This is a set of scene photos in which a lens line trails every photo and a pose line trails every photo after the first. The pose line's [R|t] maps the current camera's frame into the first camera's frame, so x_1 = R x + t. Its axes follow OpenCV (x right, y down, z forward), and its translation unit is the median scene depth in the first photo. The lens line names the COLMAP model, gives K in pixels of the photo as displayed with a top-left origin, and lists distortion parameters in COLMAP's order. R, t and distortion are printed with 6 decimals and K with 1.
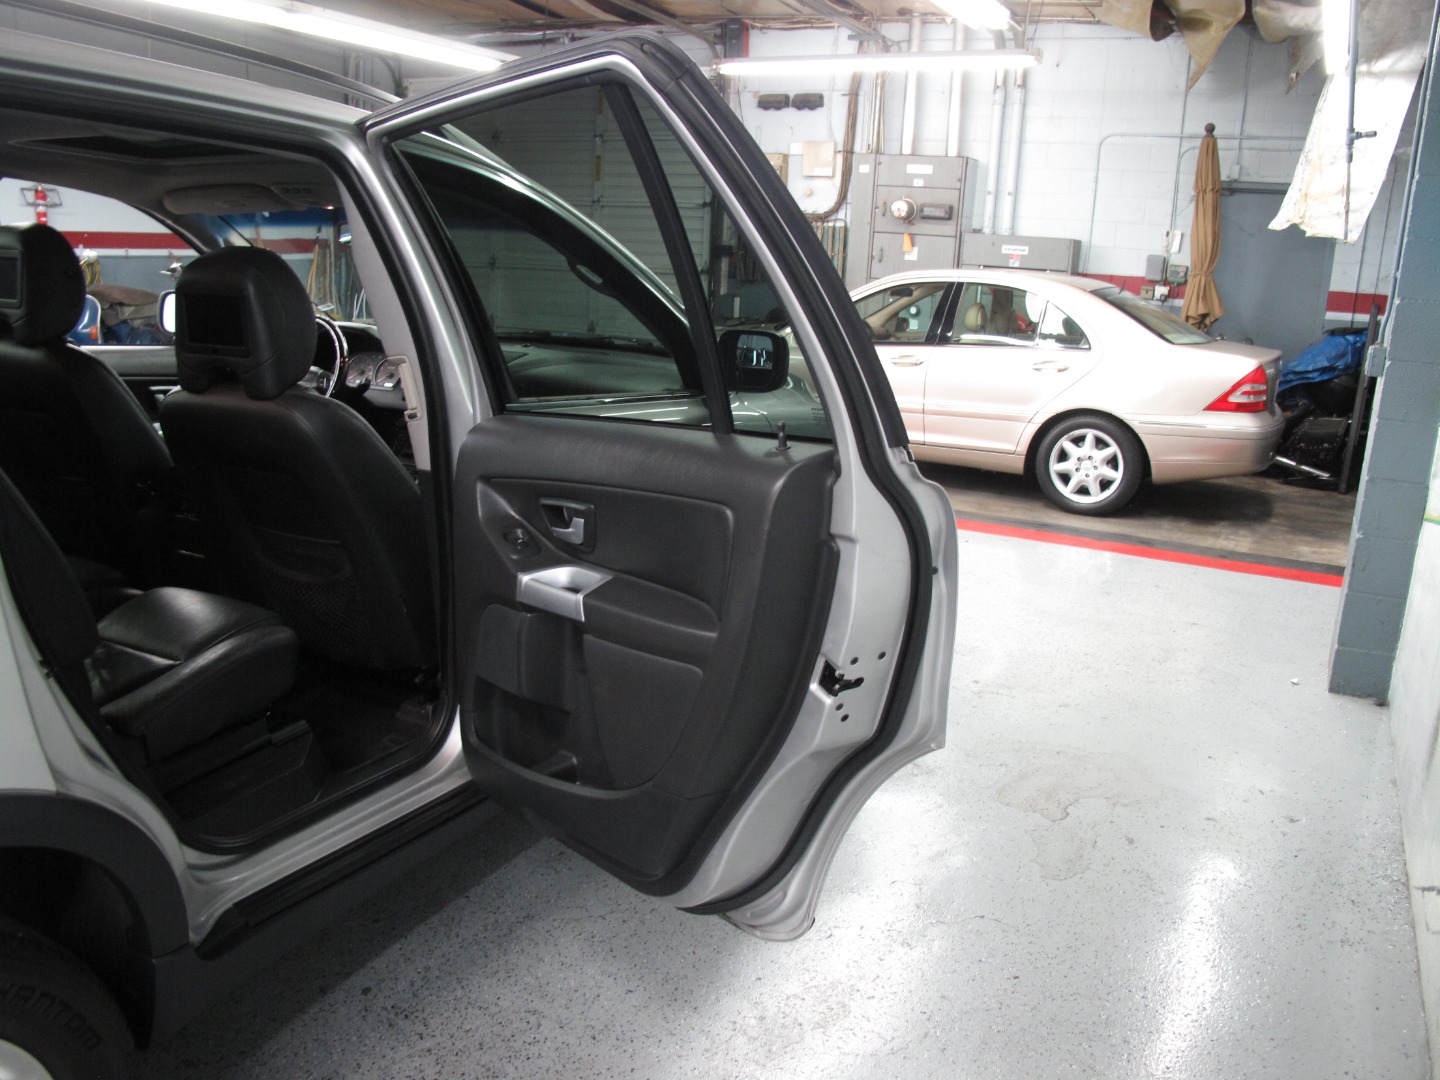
lens RADIAL K [[1211.9, 0, 715.4], [0, 1211.9, 541.8], [0, 0, 1]] dist [-0.145246, 0.104923]
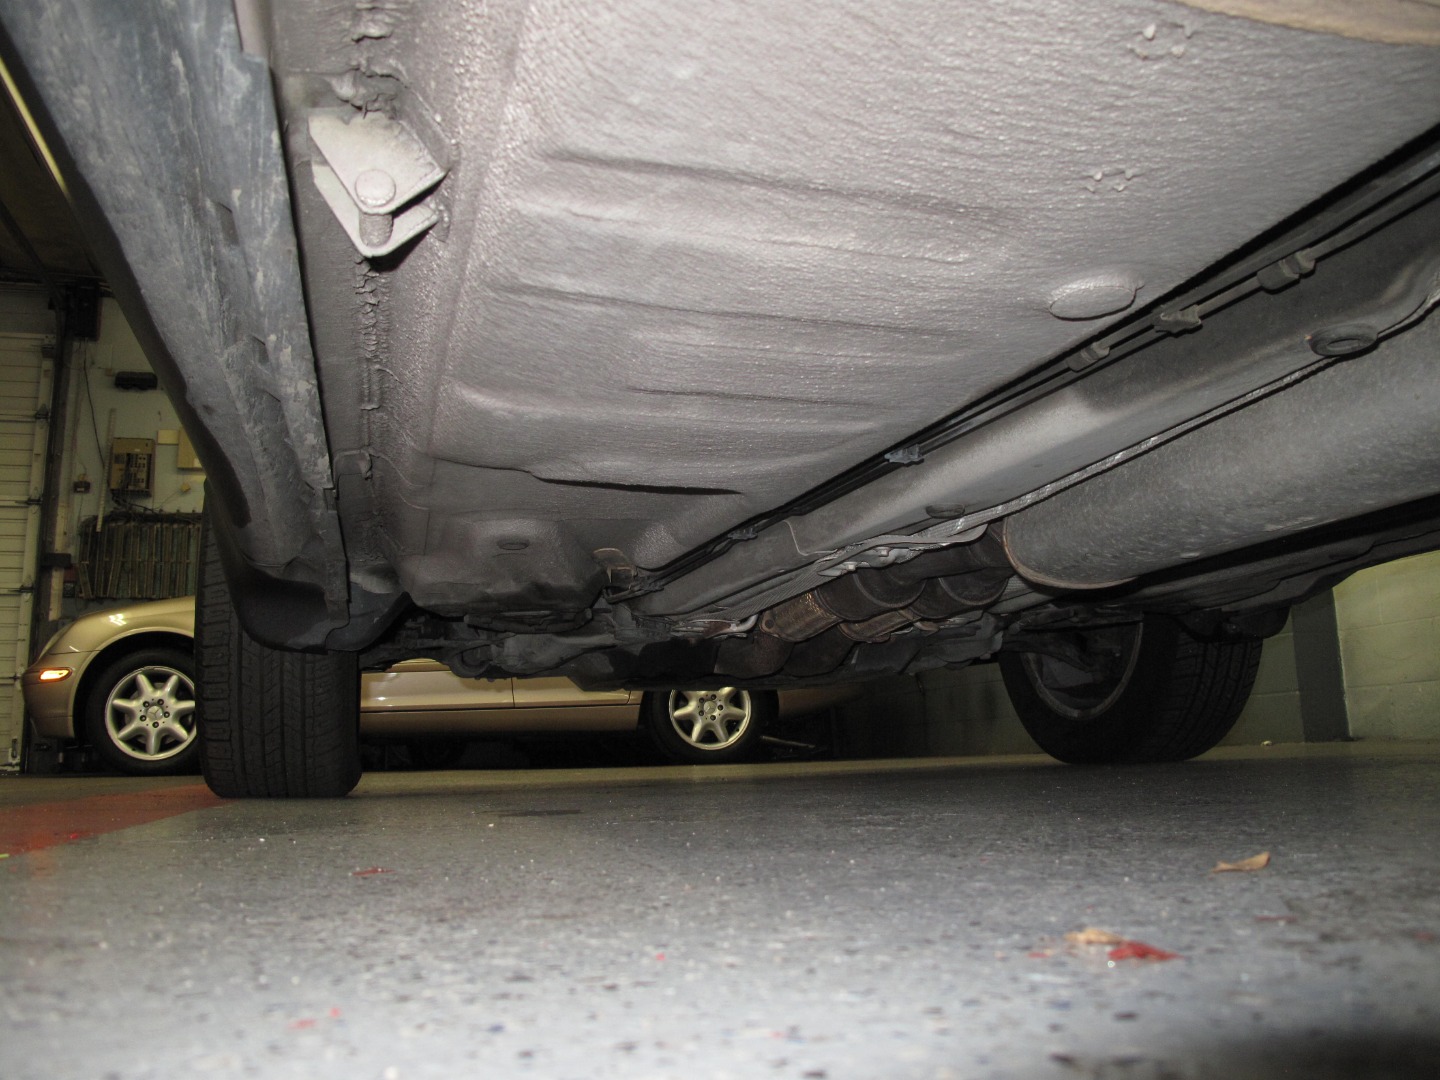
lens RADIAL K [[1211.9, 0, 732.9], [0, 1211.9, 518.0], [0, 0, 1]] dist [-0.145246, 0.104923]
pose [[0.725475, 0.067613, 0.684920, -0.240058], [0.222025, 0.918967, -0.325889, 0.083097], [-0.651453, 0.388494, 0.651676, 0.298448]]
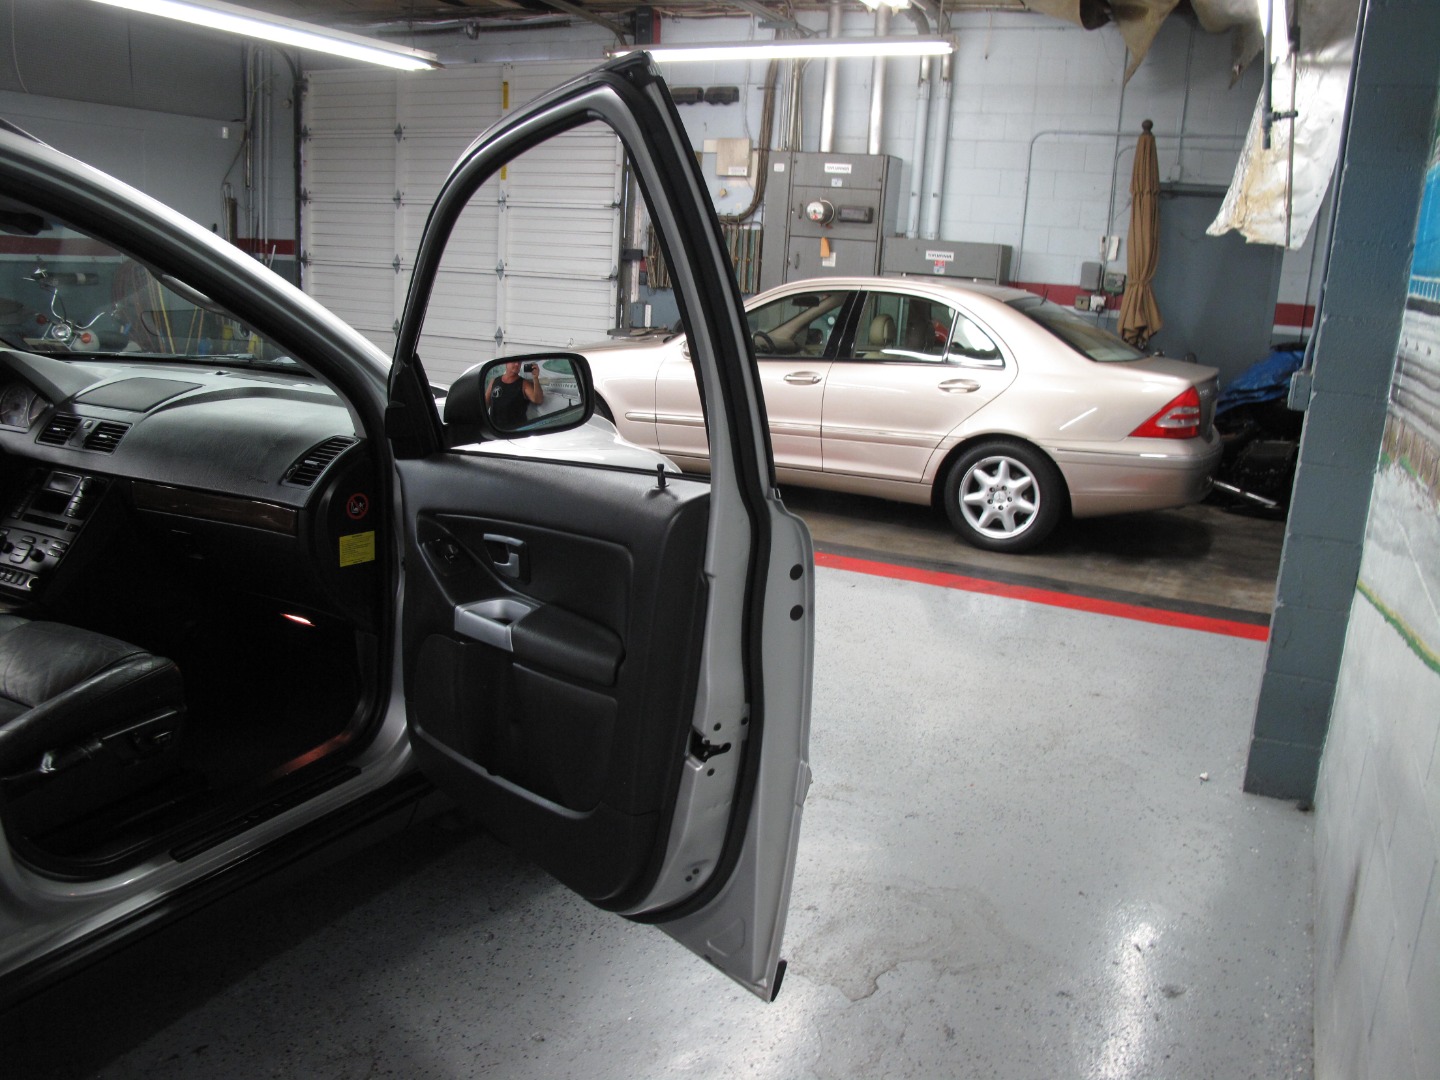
lens RADIAL K [[1211.9, 0, 719.7], [0, 1211.9, 532.9], [0, 0, 1]] dist [-0.145246, 0.104923]
pose [[0.999727, 0.004082, 0.023009, 0.066570], [-0.003823, 0.999929, -0.011321, -0.021271], [-0.023053, 0.011230, 0.999671, 0.087945]]
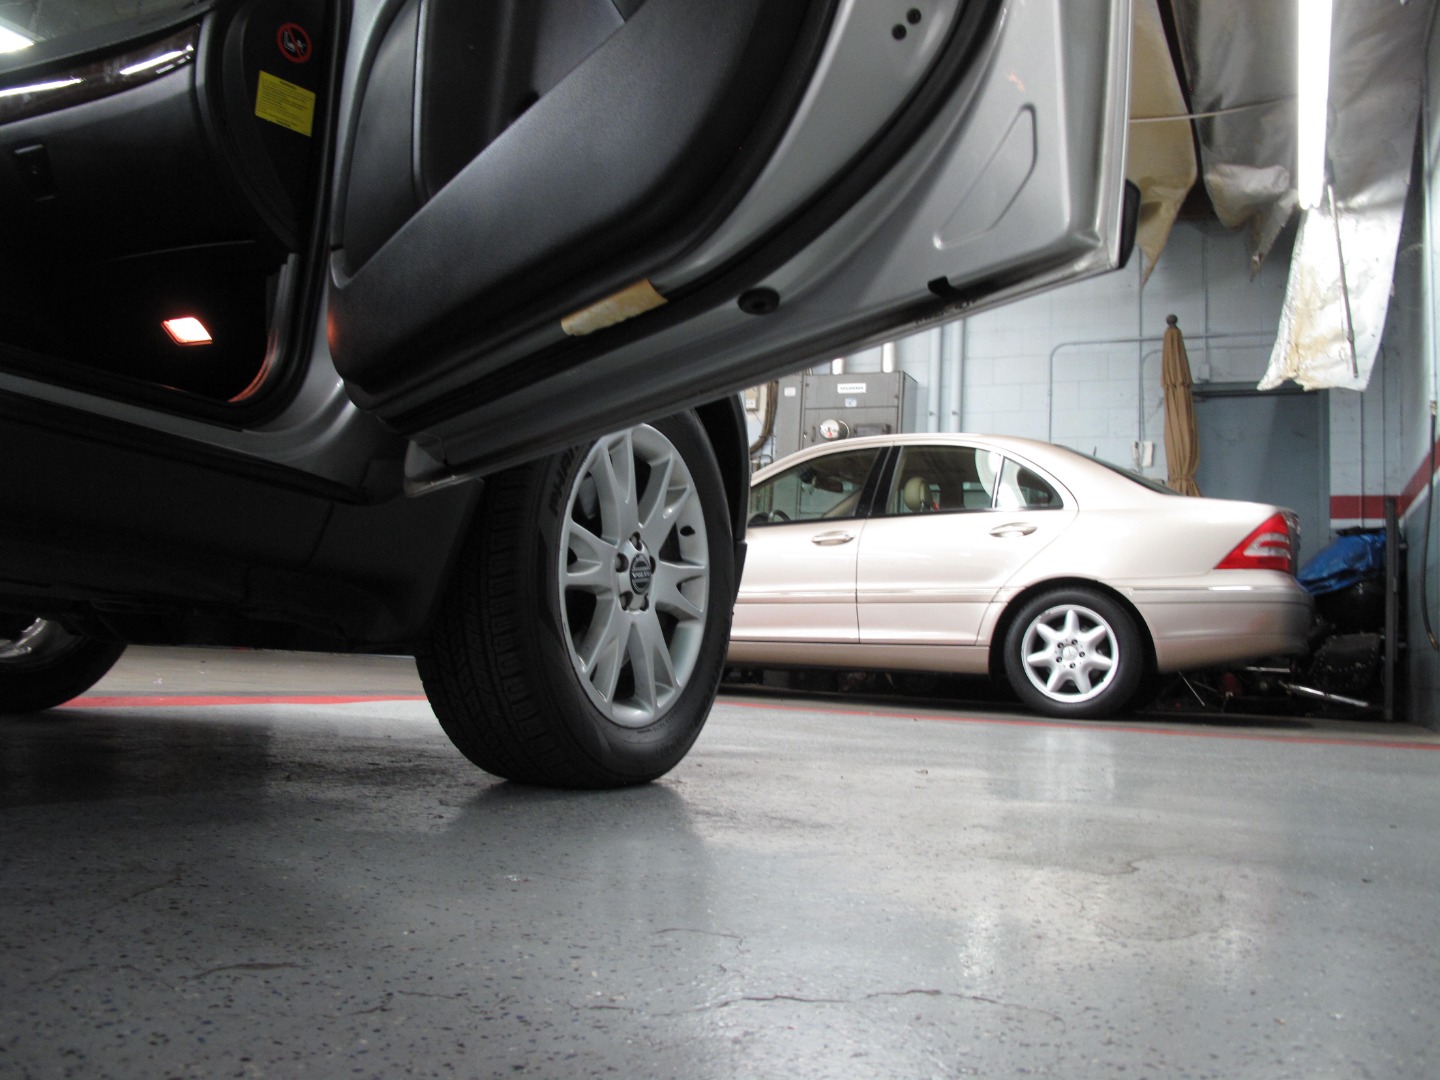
lens RADIAL K [[1211.9, 0, 713.6], [0, 1211.9, 518.7], [0, 0, 1]] dist [-0.145246, 0.104923]
pose [[0.999595, 0.008713, 0.027084, 0.050526], [0.001065, 0.939828, -0.341646, 0.096244], [-0.028431, 0.341537, 0.939438, 0.213976]]
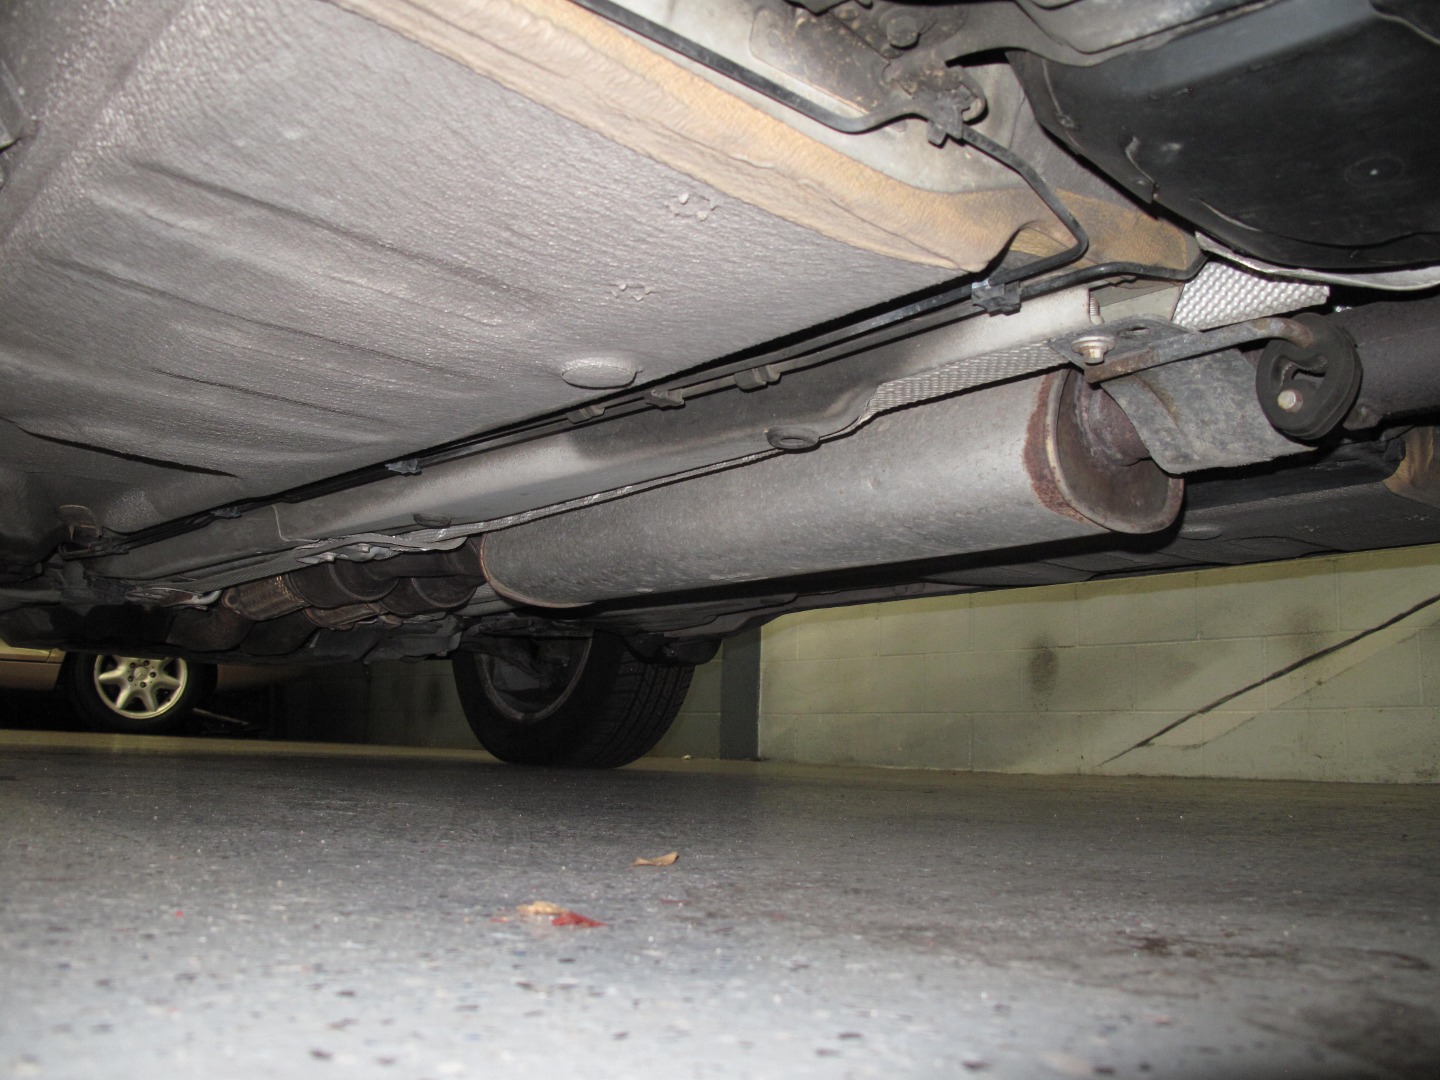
lens RADIAL K [[1211.9, 0, 721.9], [0, 1211.9, 527.3], [0, 0, 1]] dist [-0.145246, 0.104923]
pose [[0.360333, 0.135512, 0.922928, -0.251523], [0.205257, 0.953625, -0.220156, 0.083069], [-0.909961, 0.268767, 0.315808, 0.293481]]
